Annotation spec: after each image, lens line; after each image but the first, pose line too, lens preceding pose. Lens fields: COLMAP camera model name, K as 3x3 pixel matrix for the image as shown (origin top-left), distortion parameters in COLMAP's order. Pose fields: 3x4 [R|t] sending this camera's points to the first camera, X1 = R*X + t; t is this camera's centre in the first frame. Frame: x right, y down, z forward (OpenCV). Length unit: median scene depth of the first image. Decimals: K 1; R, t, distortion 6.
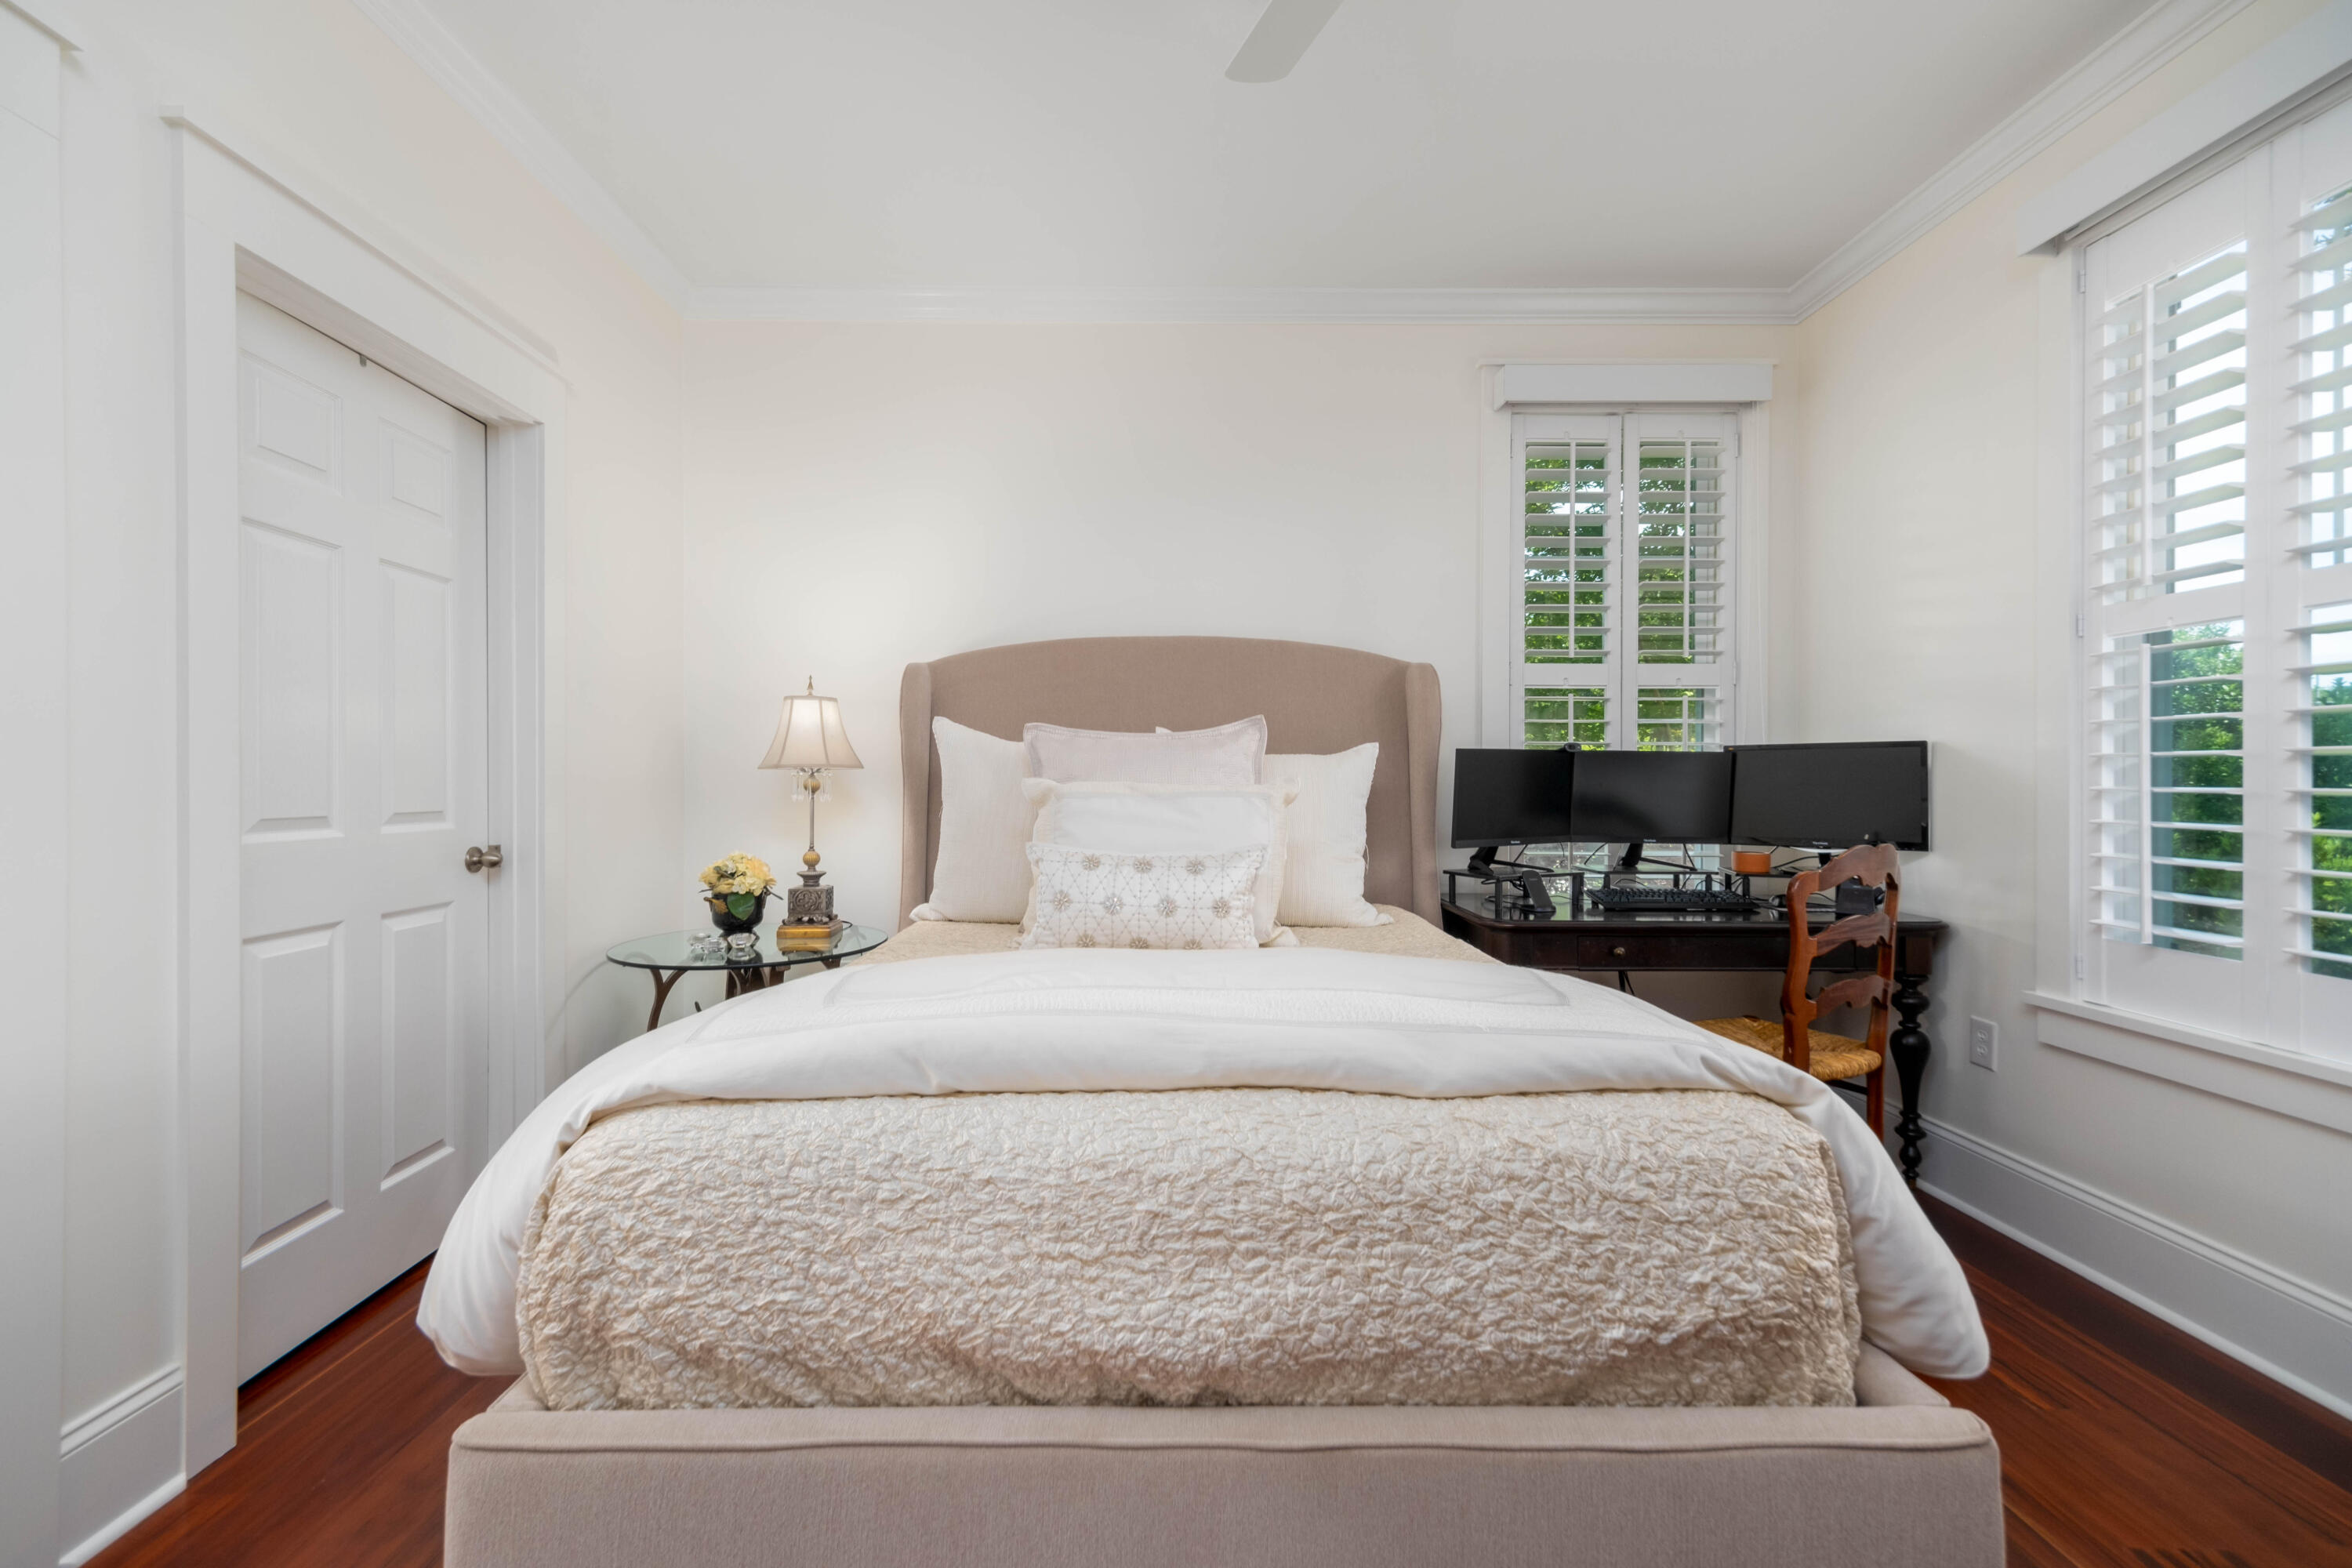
lens RADIAL K [[1011.9, 0, 1170.2], [0, 1011.9, 781.9], [0, 0, 1]] dist [0.012744, -0.000443]
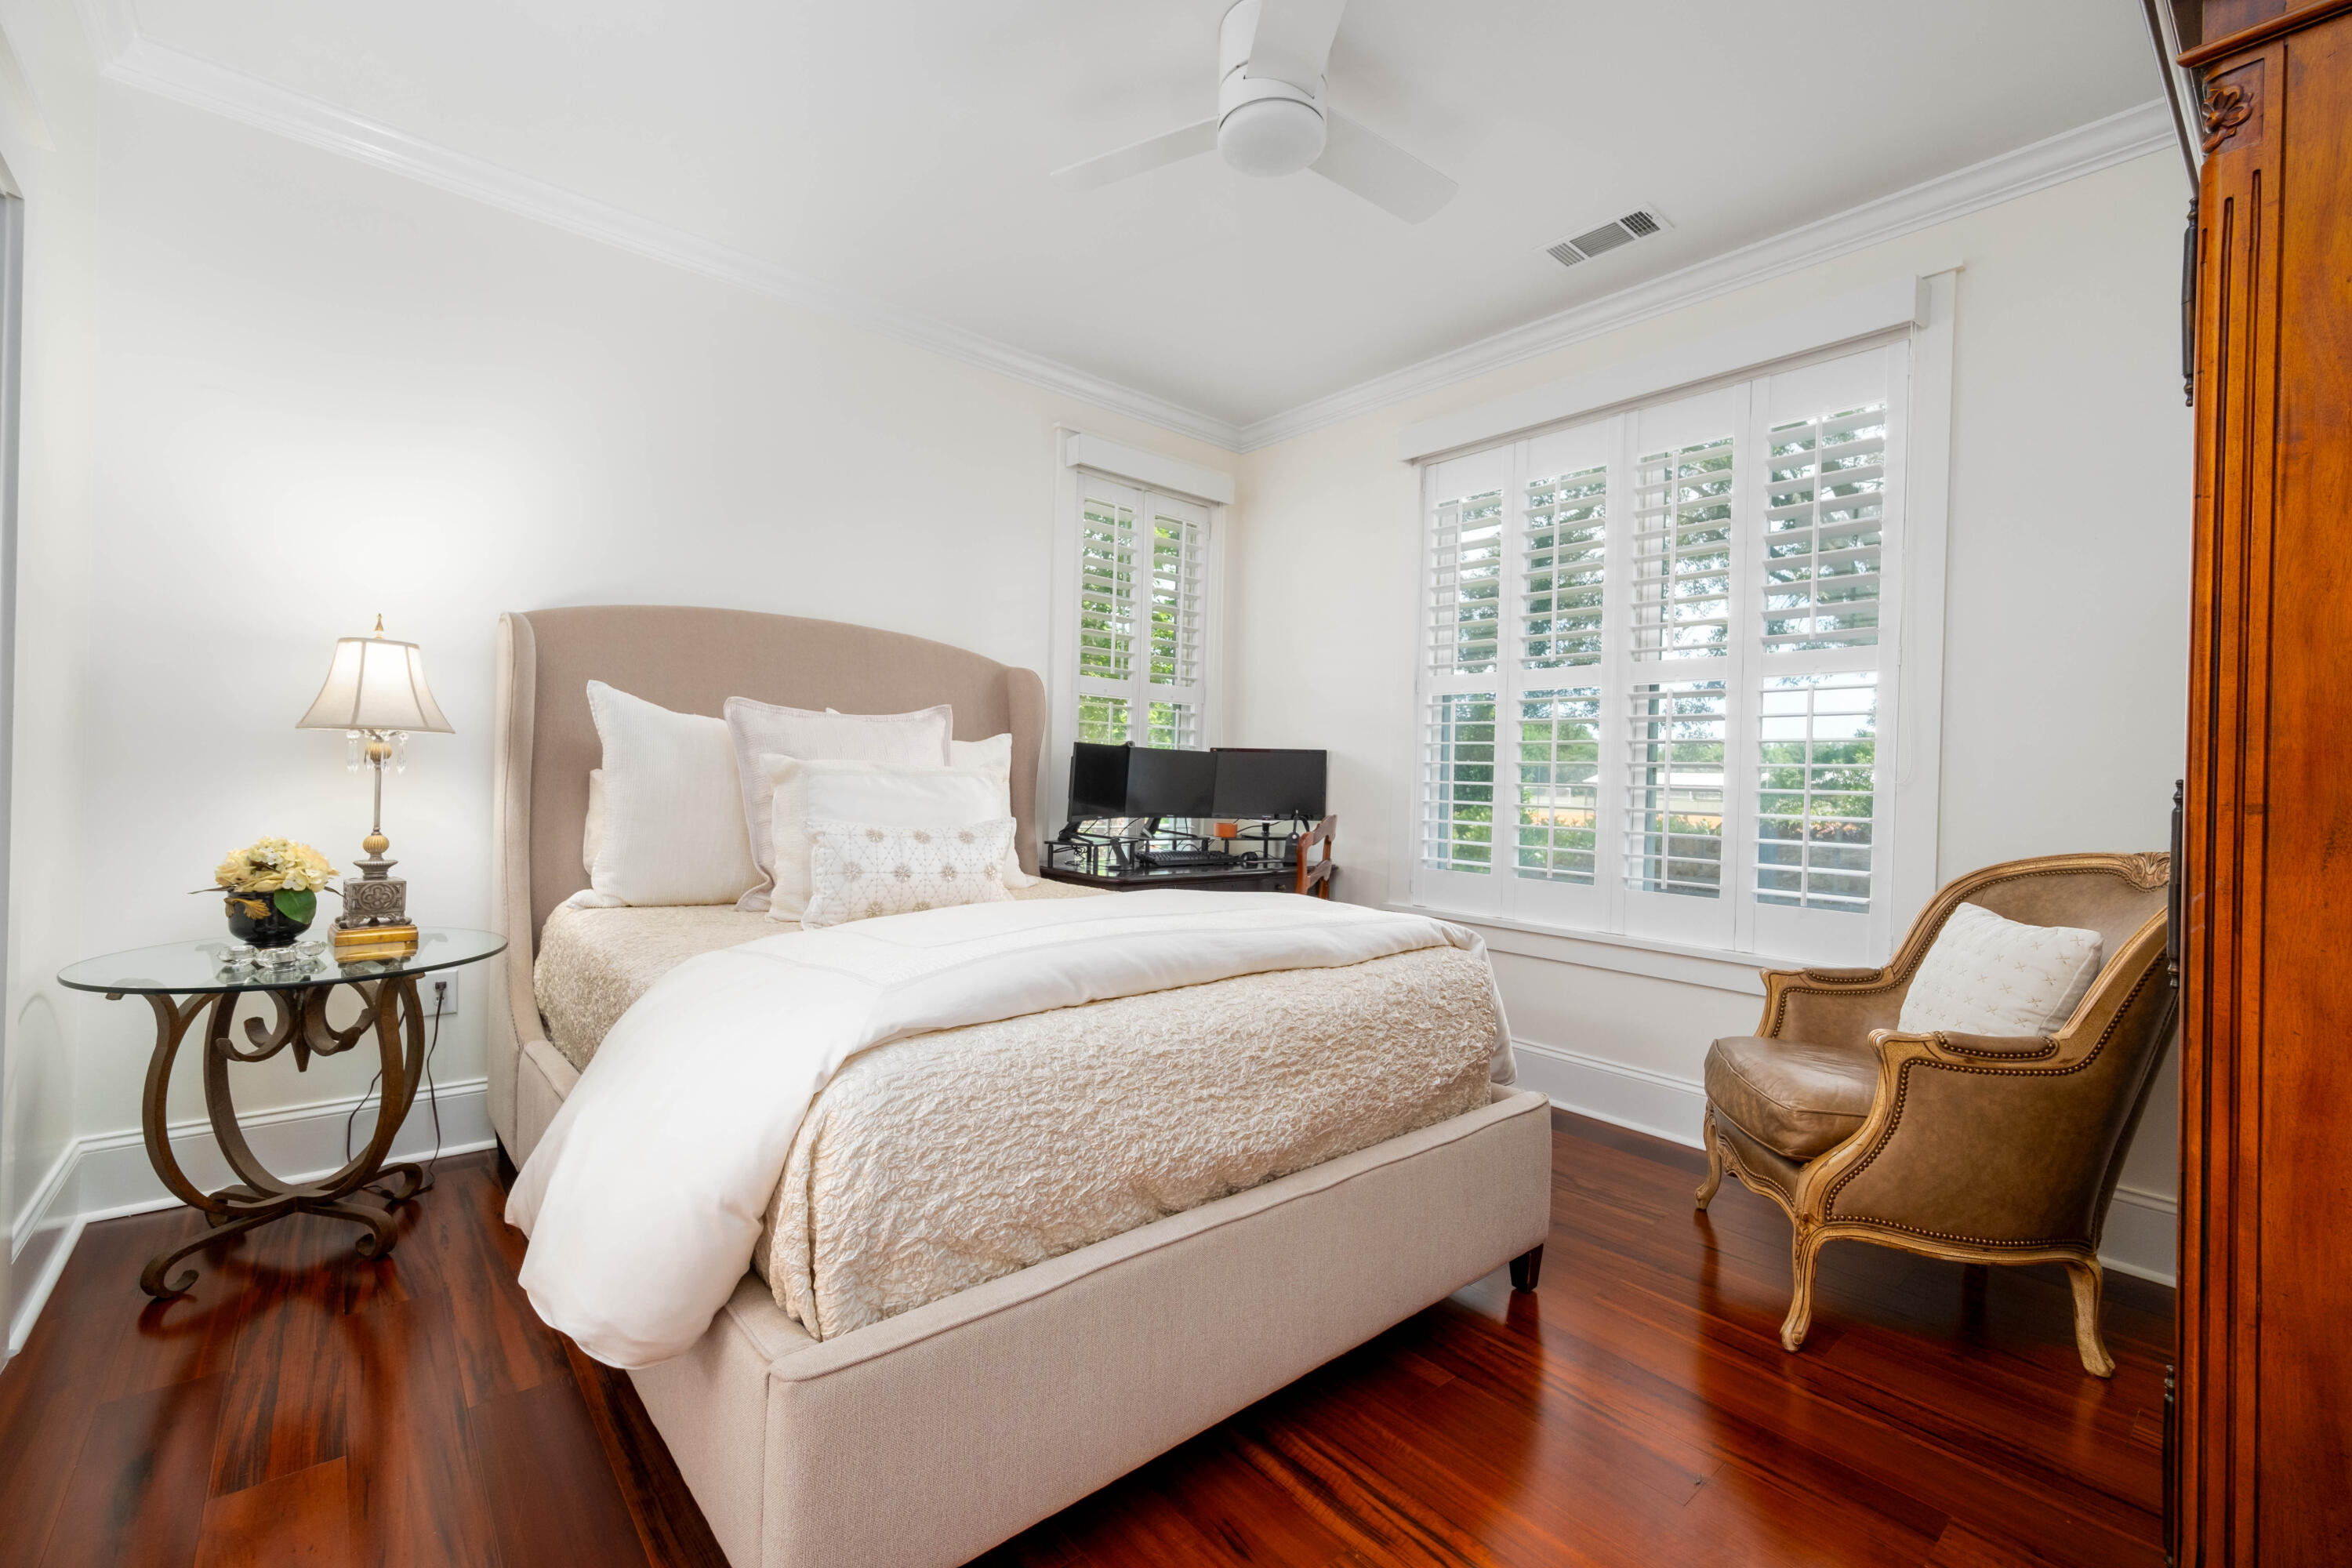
lens RADIAL K [[1011.9, 0, 1162.9], [0, 1011.9, 770.2], [0, 0, 1]] dist [0.012744, -0.000443]
pose [[0.758070, 0.024308, 0.651720, -0.545313], [-0.024191, 0.999666, -0.009148, 0.013211], [-0.651724, -0.008831, 0.758405, -0.012233]]
